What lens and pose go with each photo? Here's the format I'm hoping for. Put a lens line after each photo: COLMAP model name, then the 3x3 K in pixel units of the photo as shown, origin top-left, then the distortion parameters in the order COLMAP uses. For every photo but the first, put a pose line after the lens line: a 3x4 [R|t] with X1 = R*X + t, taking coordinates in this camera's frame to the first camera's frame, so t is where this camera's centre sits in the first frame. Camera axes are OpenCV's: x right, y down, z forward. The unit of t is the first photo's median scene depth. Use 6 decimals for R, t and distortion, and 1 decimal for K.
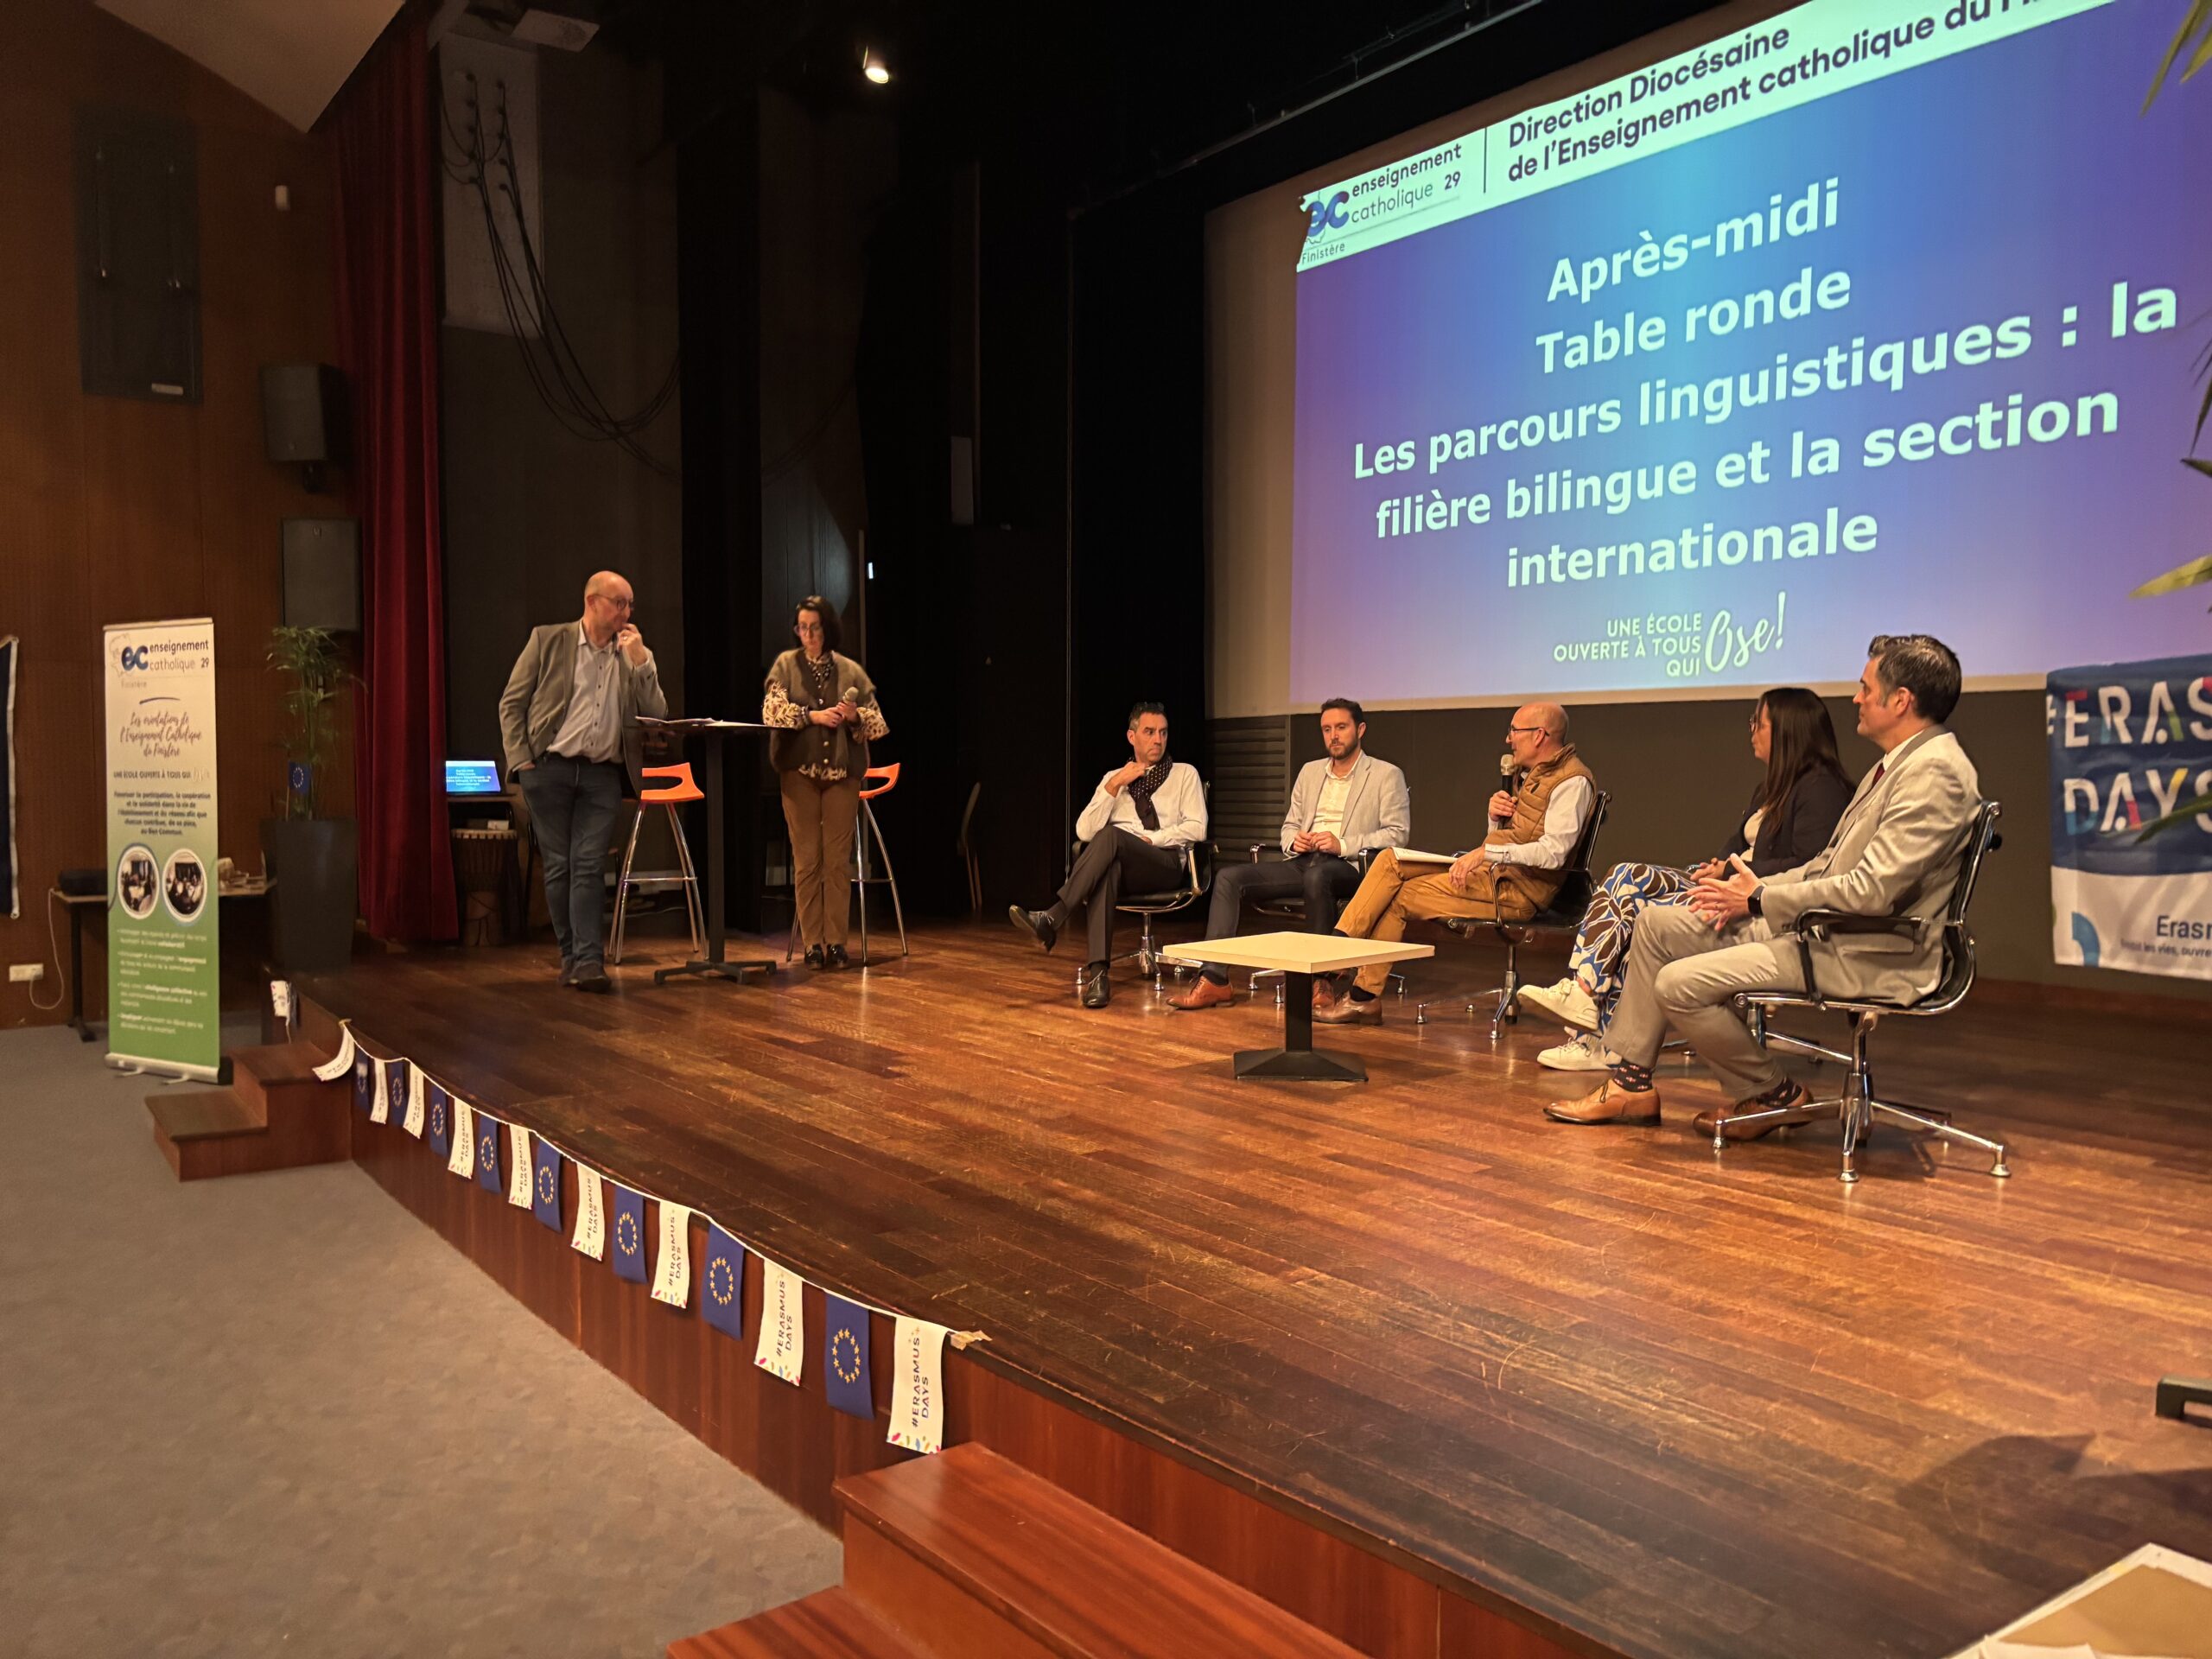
lens RADIAL K [[1654.0, 0, 1110.6], [0, 1654.0, 827.7], [0, 0, 1]] dist [0.034390, -0.008086]
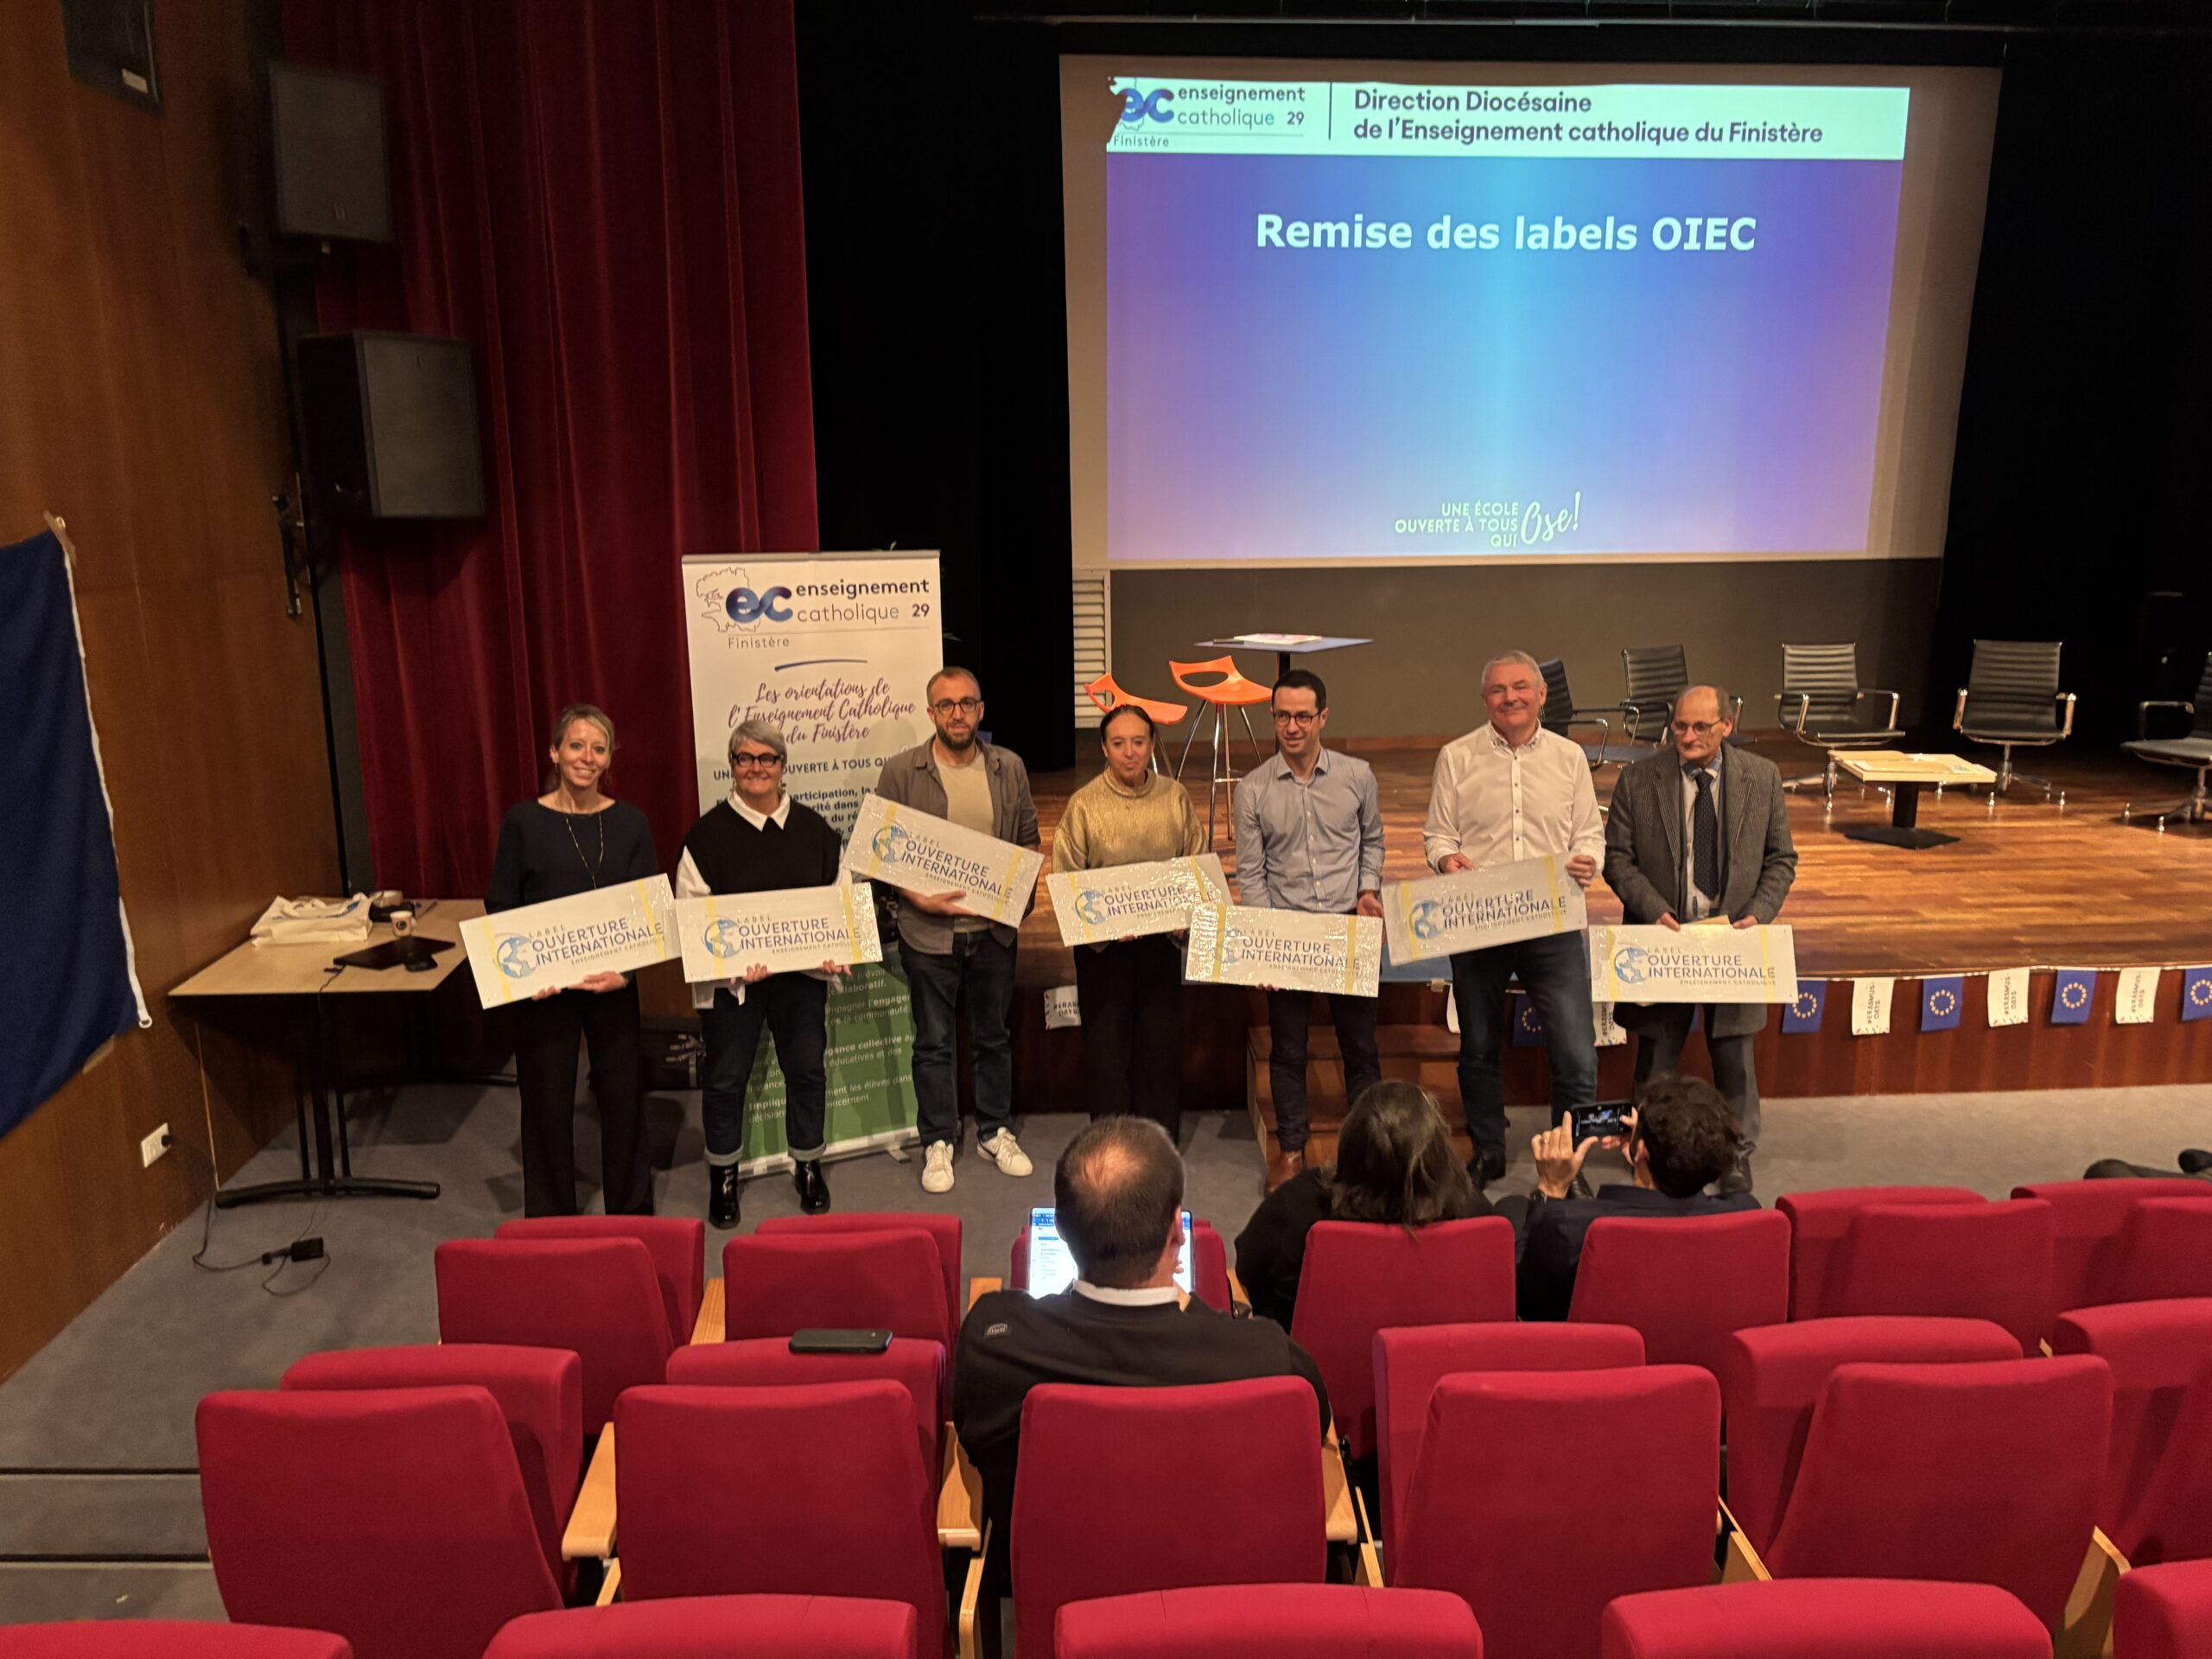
lens RADIAL K [[1654.0, 0, 1113.5], [0, 1654.0, 830.2], [0, 0, 1]] dist [0.034390, -0.008086]
pose [[0.543314, -0.175778, 0.820921, -1.032506], [0.041265, 0.982244, 0.183011, -0.123216], [-0.838515, -0.065557, 0.540921, 0.475978]]
